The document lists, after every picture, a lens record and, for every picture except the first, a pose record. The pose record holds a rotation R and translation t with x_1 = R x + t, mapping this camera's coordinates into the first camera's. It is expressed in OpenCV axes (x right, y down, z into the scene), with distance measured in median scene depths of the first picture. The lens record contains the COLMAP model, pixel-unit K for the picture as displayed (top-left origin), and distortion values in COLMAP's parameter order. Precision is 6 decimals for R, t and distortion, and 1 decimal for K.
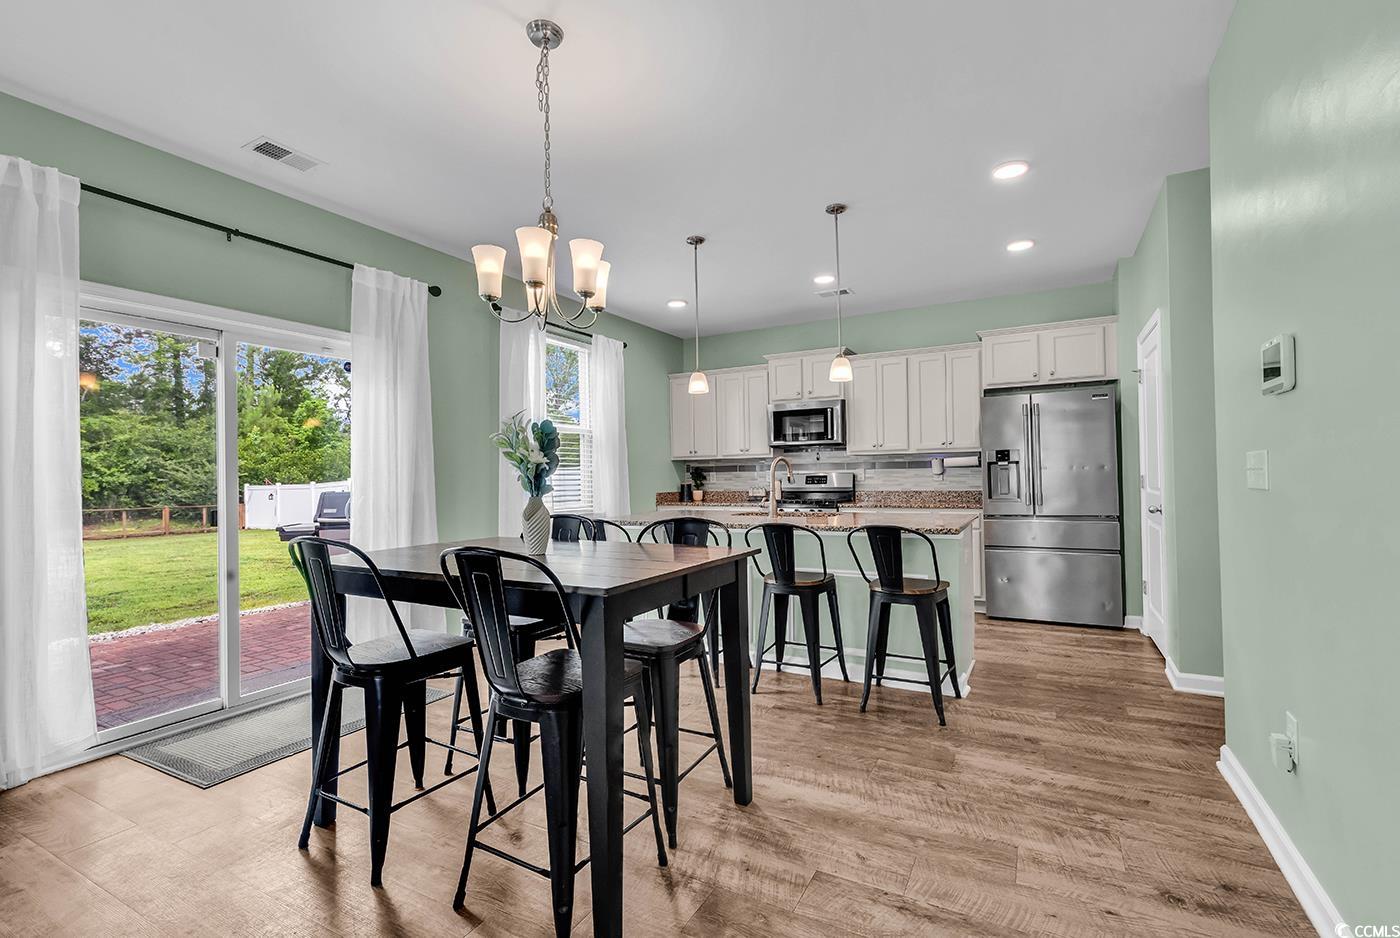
lens RADIAL K [[620.2, 0, 700.0], [0, 620.2, 469.0], [0, 0, 1]] dist [0.000871, 0.000041]
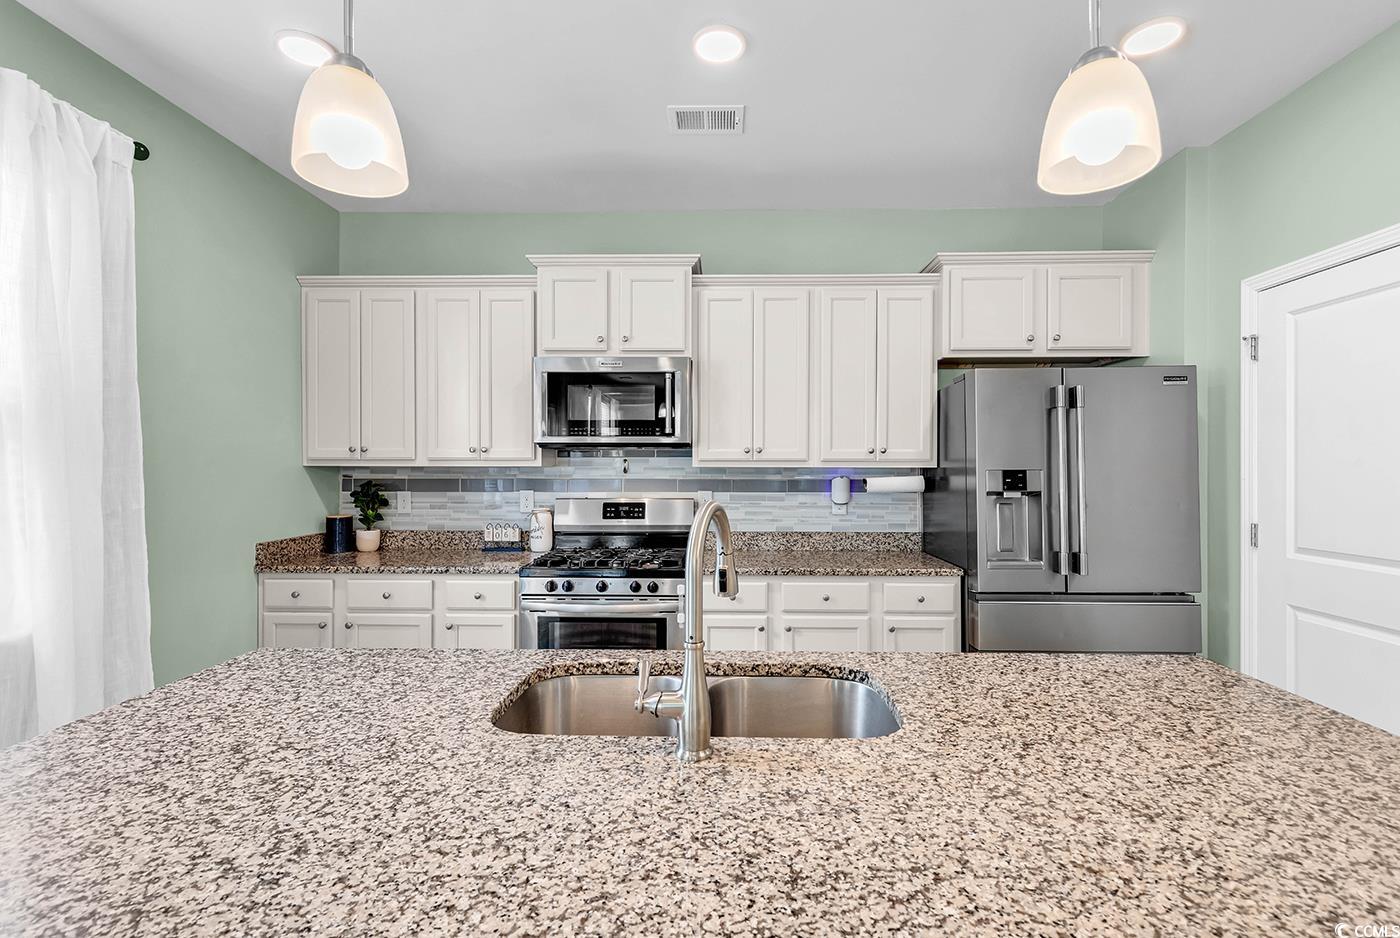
lens RADIAL K [[648.5, 0, 673.8], [0, 648.5, 463.7], [0, 0, 1]] dist [0.007359, -0.000140]
pose [[0.893538, 0.017274, 0.448655, -0.020721], [-0.020616, 0.999784, 0.002565, -0.025031], [-0.448514, -0.011542, 0.893701, 0.508122]]
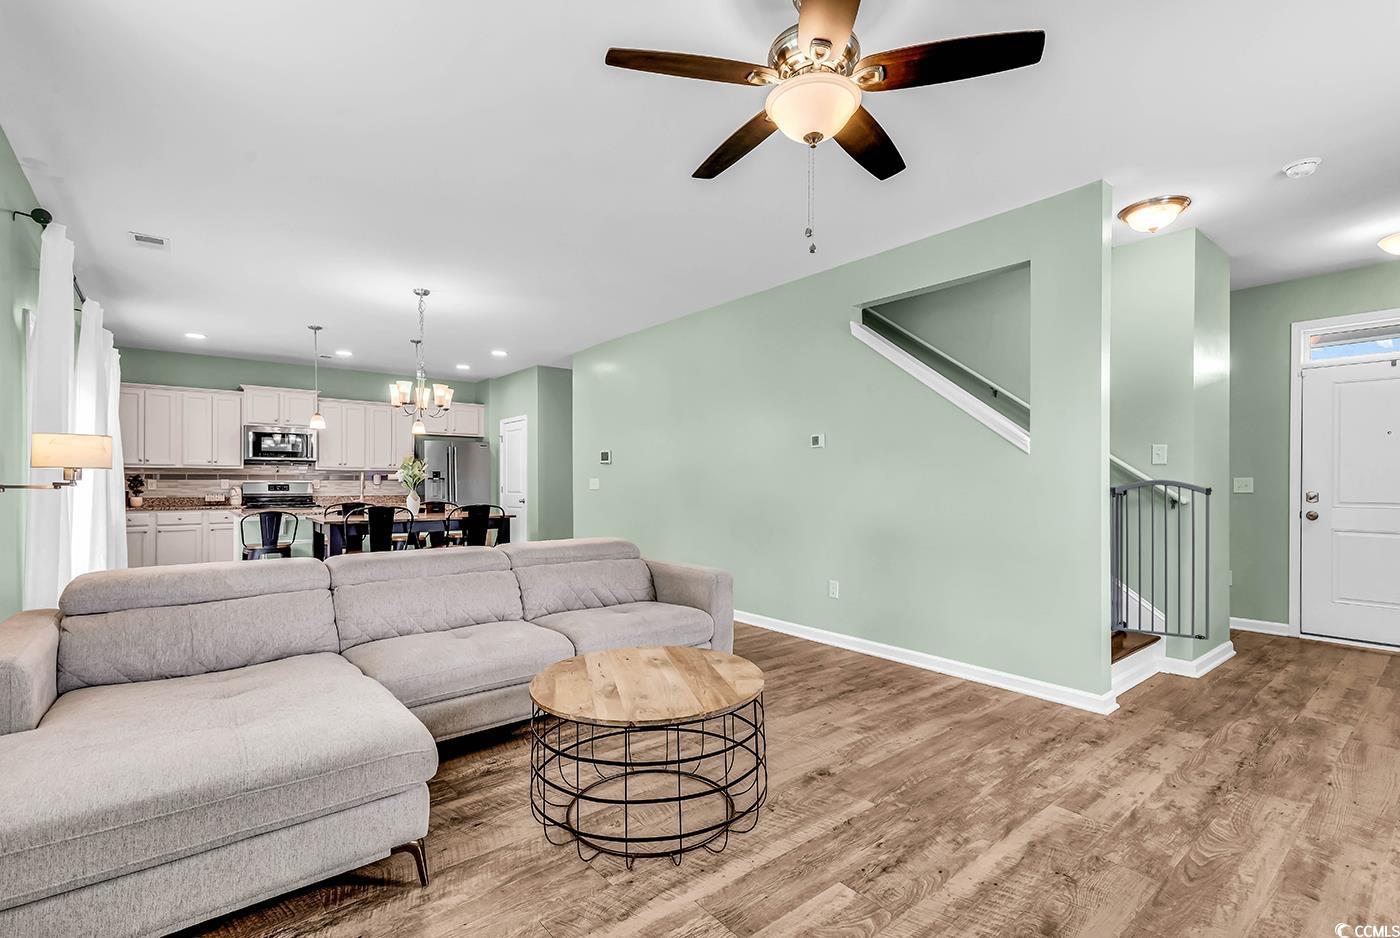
lens RADIAL K [[658.8, 0, 747.4], [0, 658.8, 477.4], [0, 0, 1]] dist [0.002115, 0.000355]
pose [[0.321117, 0.025760, 0.946689, -0.808072], [-0.016329, 0.999632, -0.021662, 0.010296], [-0.946899, -0.008502, 0.321420, -0.355600]]
